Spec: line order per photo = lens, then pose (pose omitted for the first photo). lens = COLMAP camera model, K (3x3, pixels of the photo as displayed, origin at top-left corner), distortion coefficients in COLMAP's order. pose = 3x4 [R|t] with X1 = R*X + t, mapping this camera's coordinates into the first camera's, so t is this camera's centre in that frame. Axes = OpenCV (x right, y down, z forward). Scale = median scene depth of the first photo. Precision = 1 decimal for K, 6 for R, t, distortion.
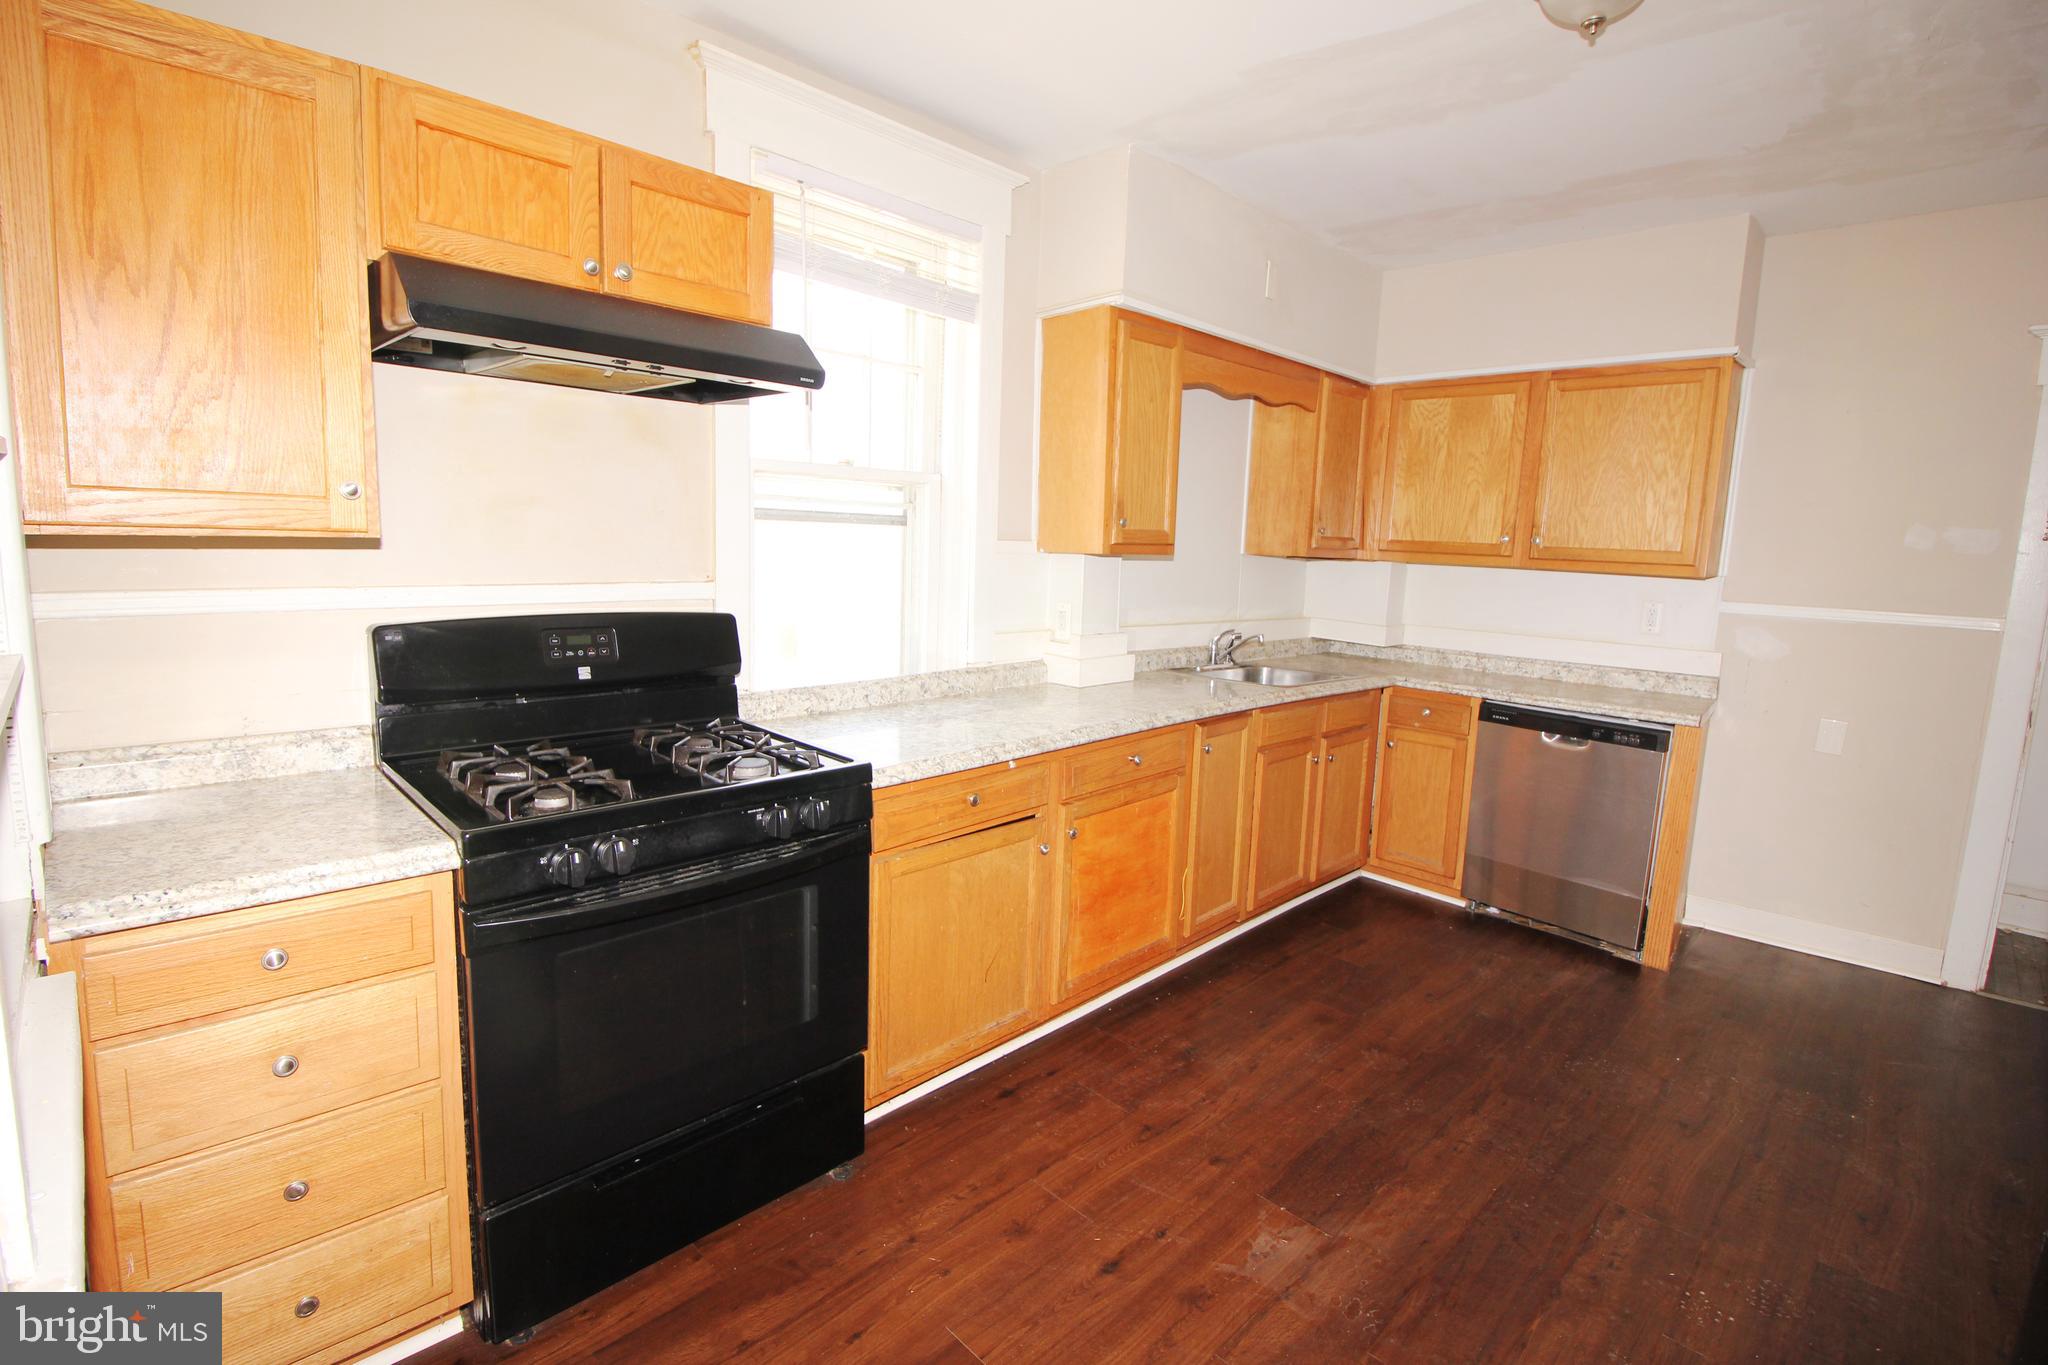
lens RADIAL K [[976.7, 0, 938.0], [0, 976.7, 675.1], [0, 0, 1]] dist [-0.000798, -0.011168]
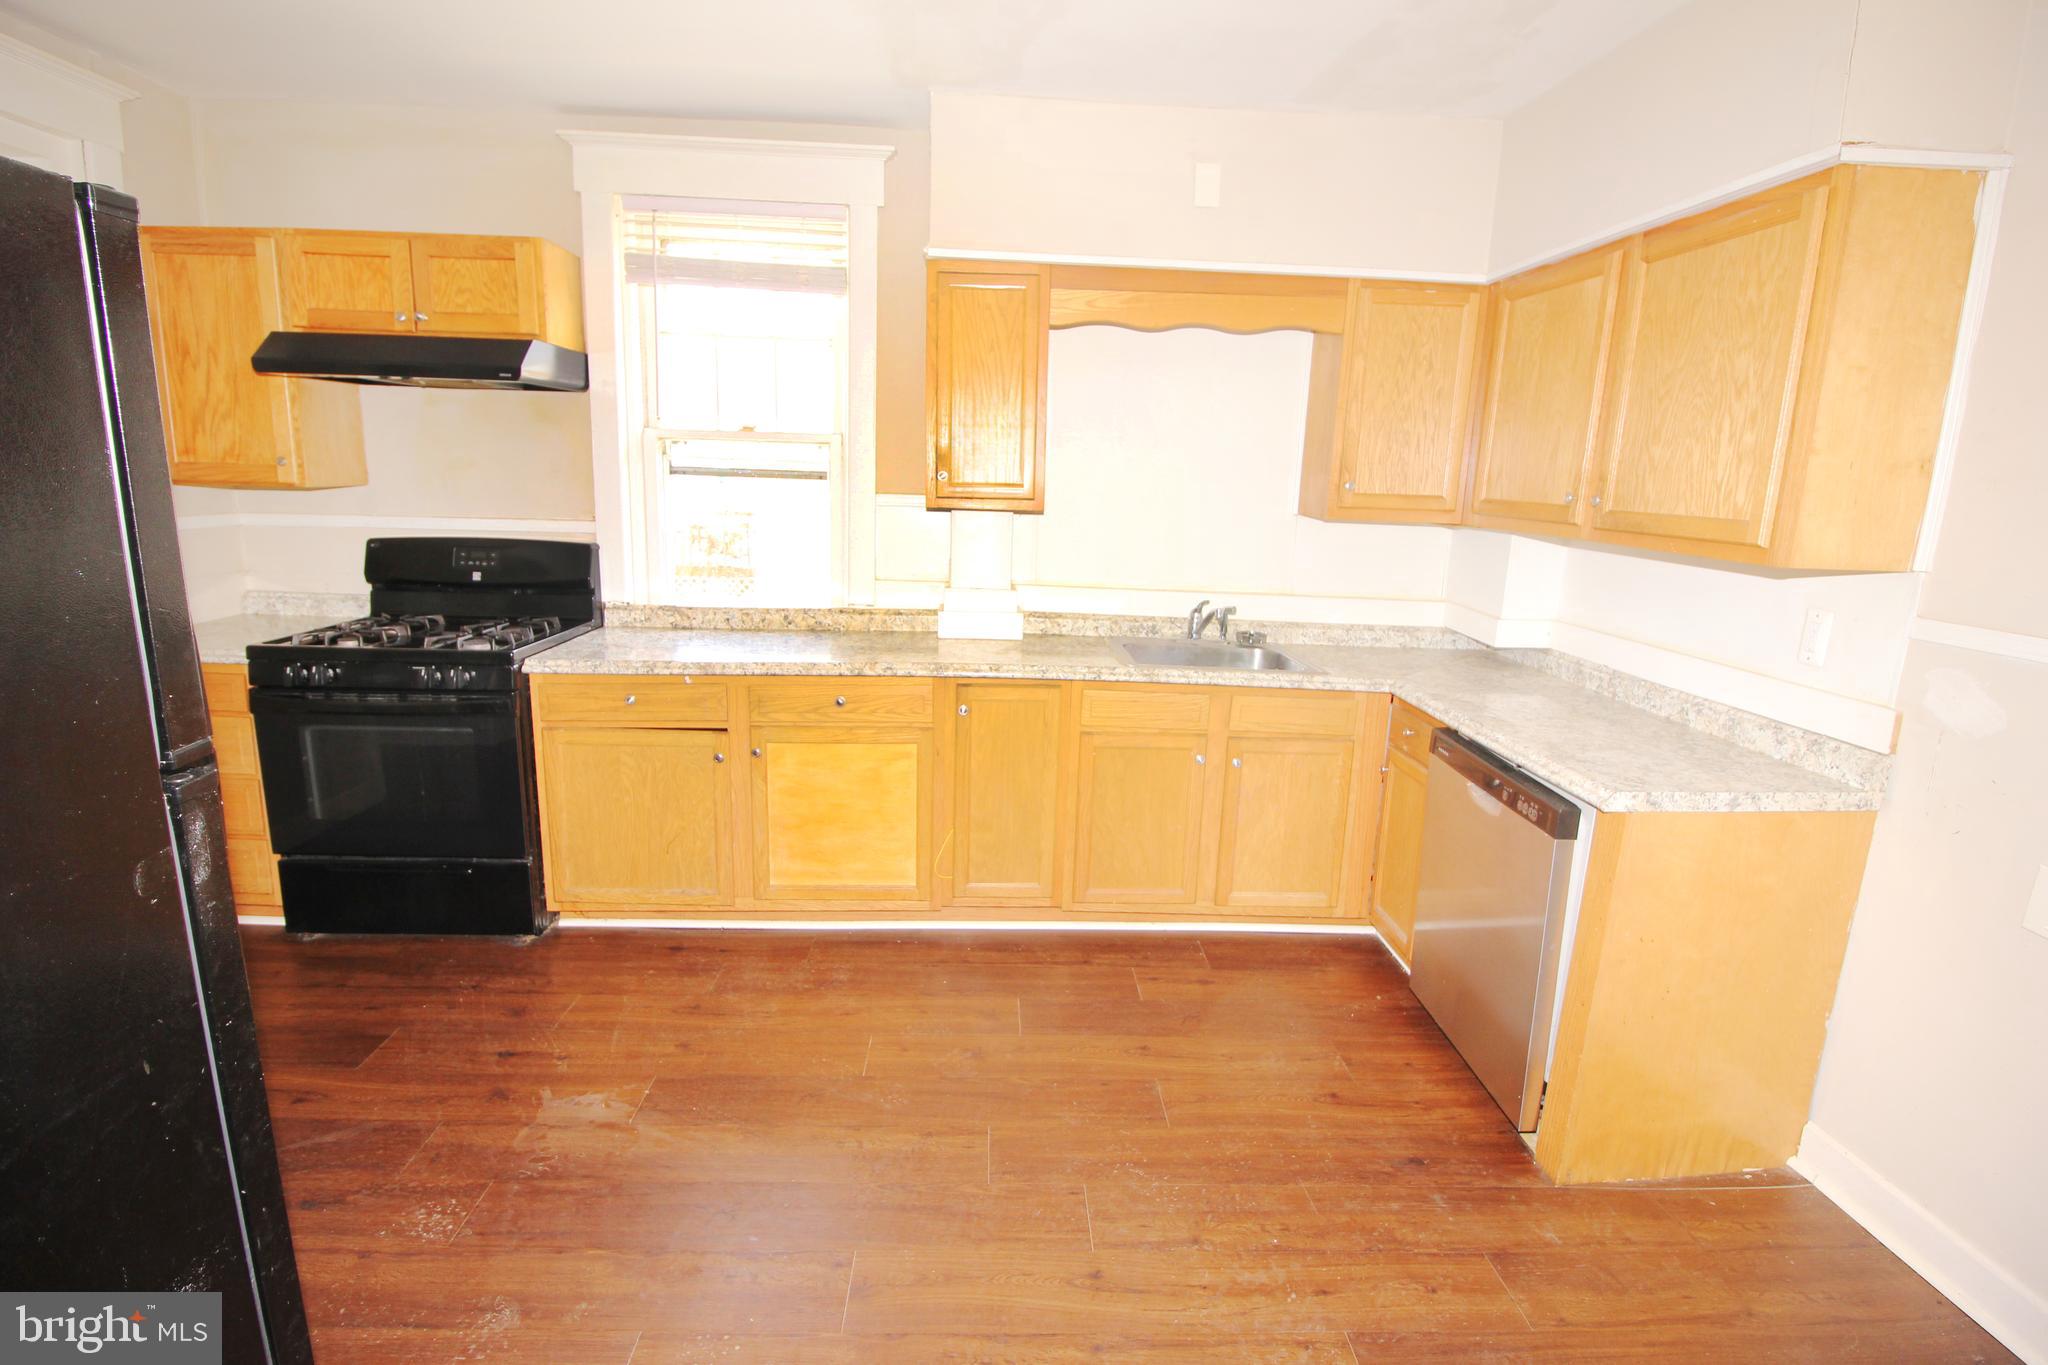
lens RADIAL K [[925.0, 0, 959.2], [0, 925.0, 667.2], [0, 0, 1]] dist [-0.013939, -0.000655]
pose [[0.736890, 0.130089, -0.663378, 0.914227], [-0.102298, 0.991467, 0.080794, -0.042585], [0.668228, 0.008326, 0.743910, 0.327097]]
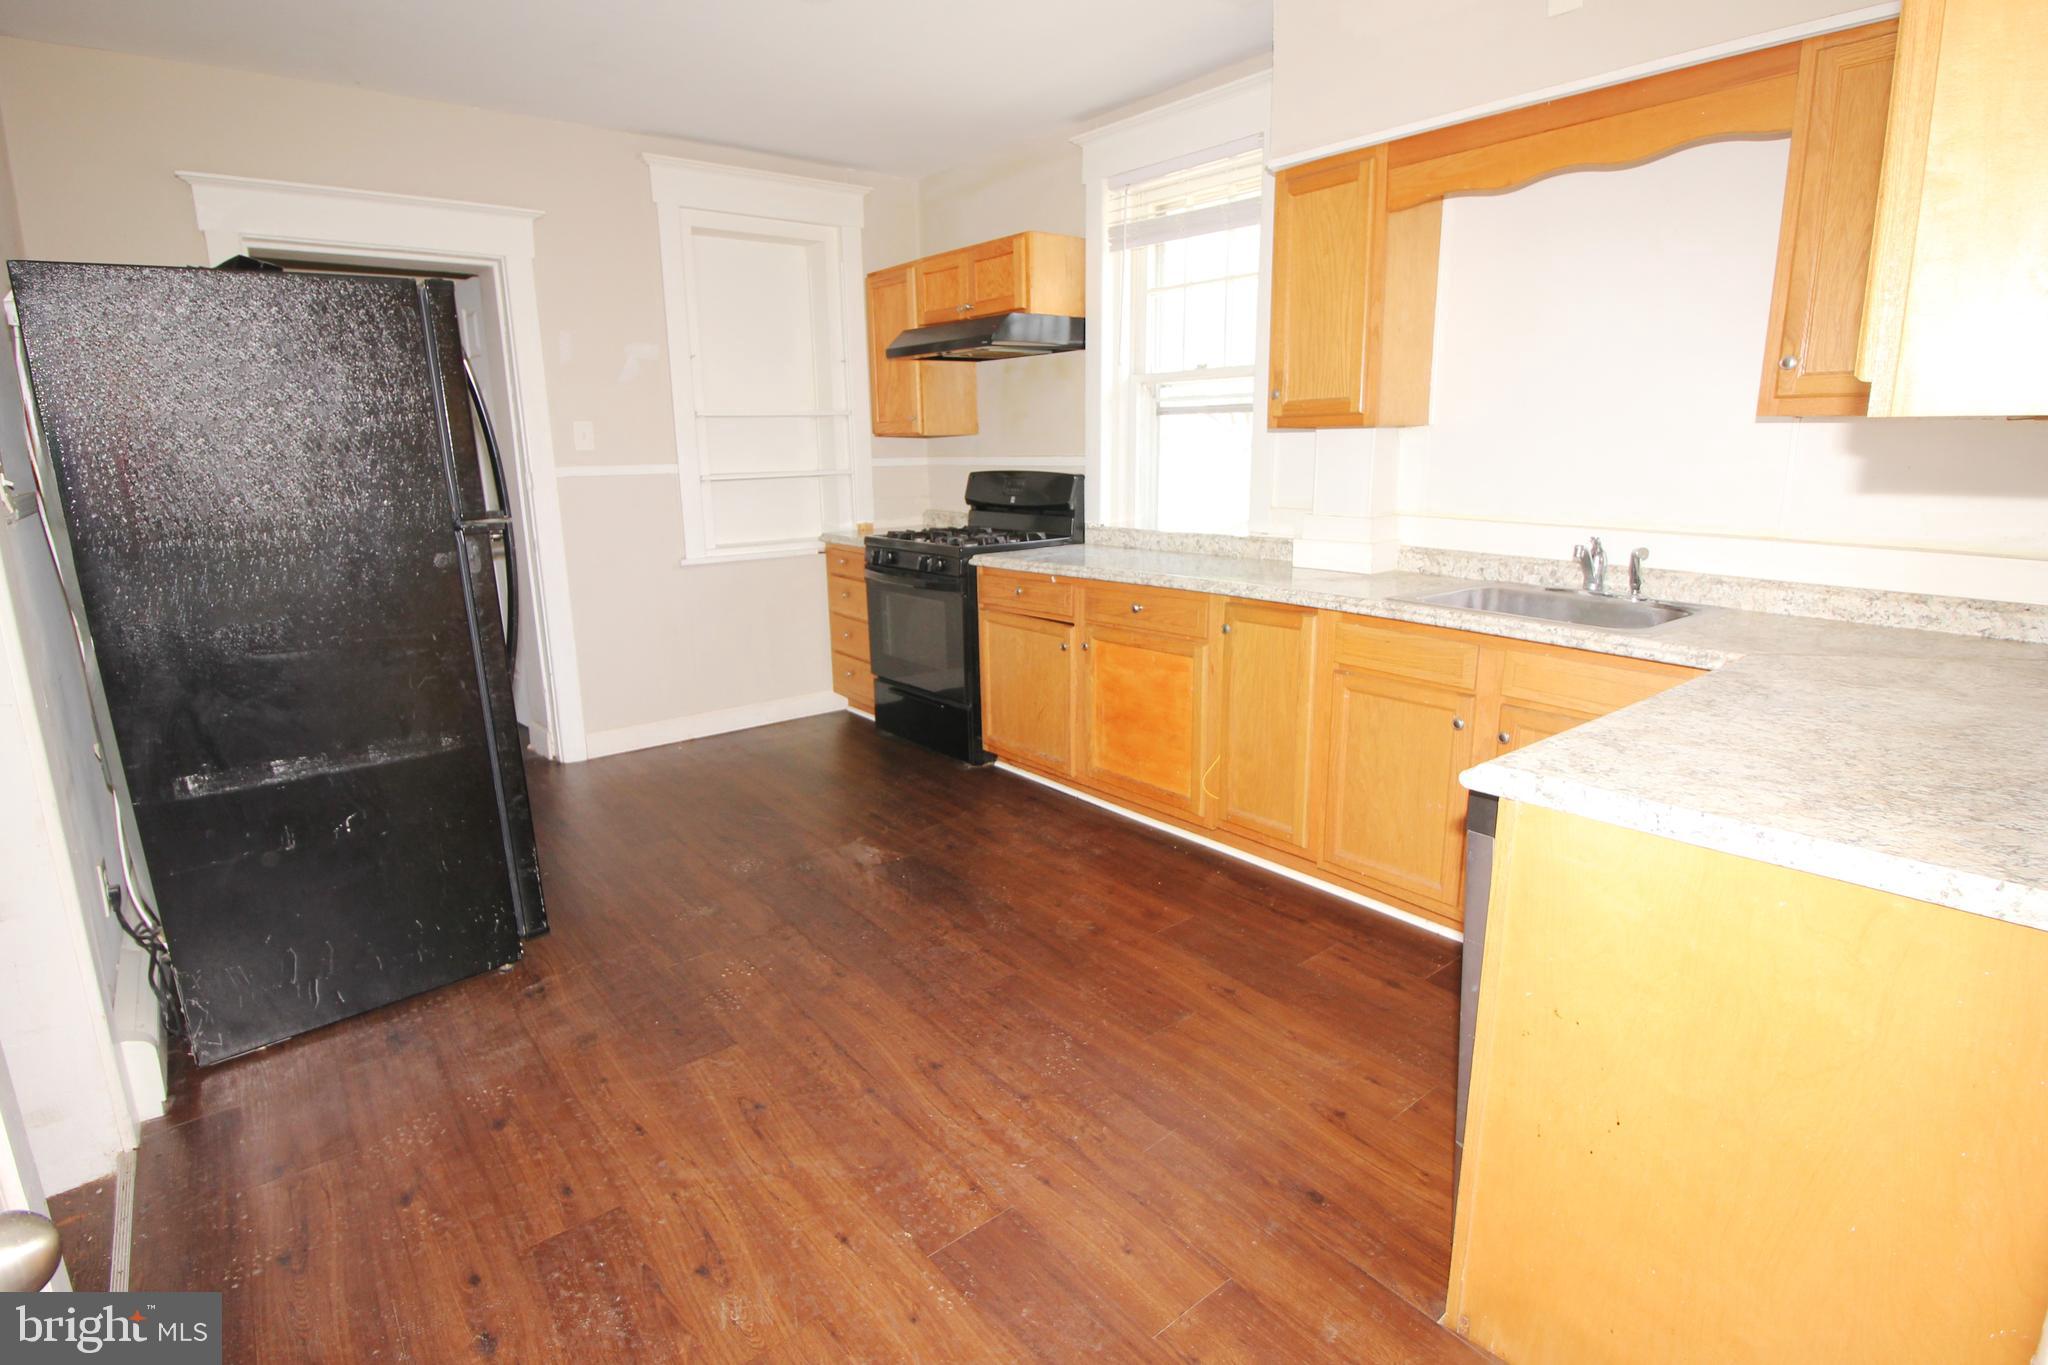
lens RADIAL K [[944.8, 0, 1021.5], [0, 944.8, 662.0], [0, 0, 1]] dist [-0.002474, -0.010029]
pose [[-0.062713, 0.197157, -0.978364, 1.261639], [-0.129223, 0.970438, 0.203843, -0.060059], [0.989631, 0.139211, -0.035381, 0.872862]]
